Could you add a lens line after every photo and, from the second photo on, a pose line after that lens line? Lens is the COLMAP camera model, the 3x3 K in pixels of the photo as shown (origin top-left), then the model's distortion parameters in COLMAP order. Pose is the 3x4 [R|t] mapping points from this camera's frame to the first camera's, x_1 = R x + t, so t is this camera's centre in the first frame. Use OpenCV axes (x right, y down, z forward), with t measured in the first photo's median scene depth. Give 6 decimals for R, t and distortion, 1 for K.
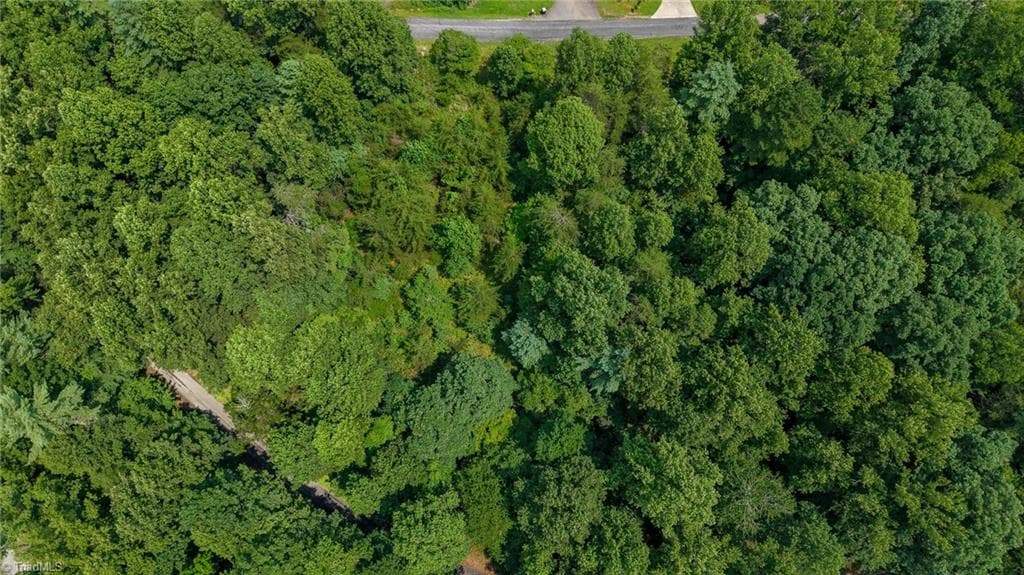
lens RADIAL K [[684.7, 0, 510.7], [0, 684.7, 287.8], [0, 0, 1]] dist [-0.009936, 0.015465]
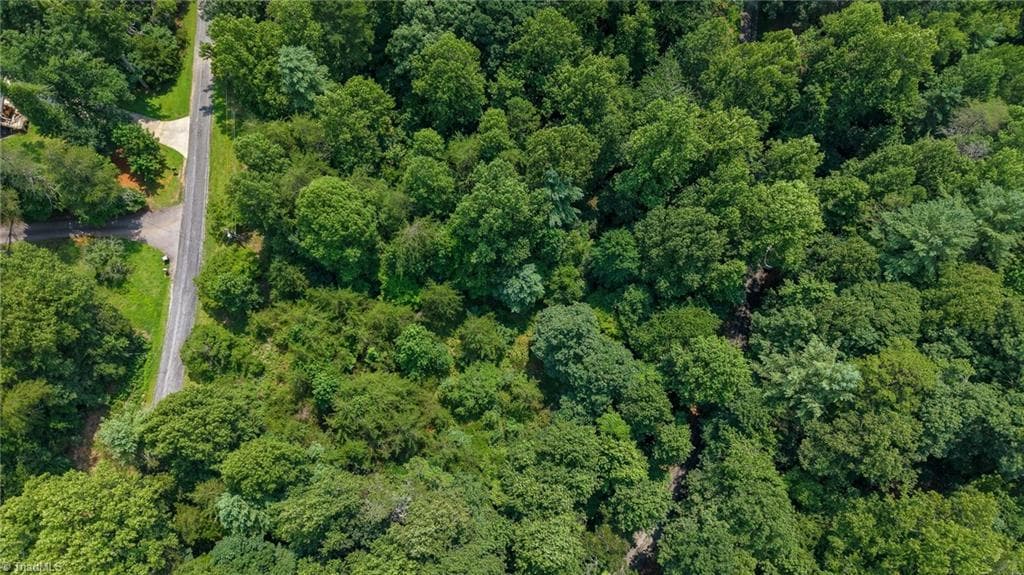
lens RADIAL K [[684.7, 0, 512.1], [0, 684.7, 286.7], [0, 0, 1]] dist [-0.009936, 0.015465]
pose [[0.009873, -0.964748, 0.262989, -0.262362], [0.974895, 0.067793, 0.212095, -0.163984], [-0.222447, 0.254292, 0.941197, 0.038695]]
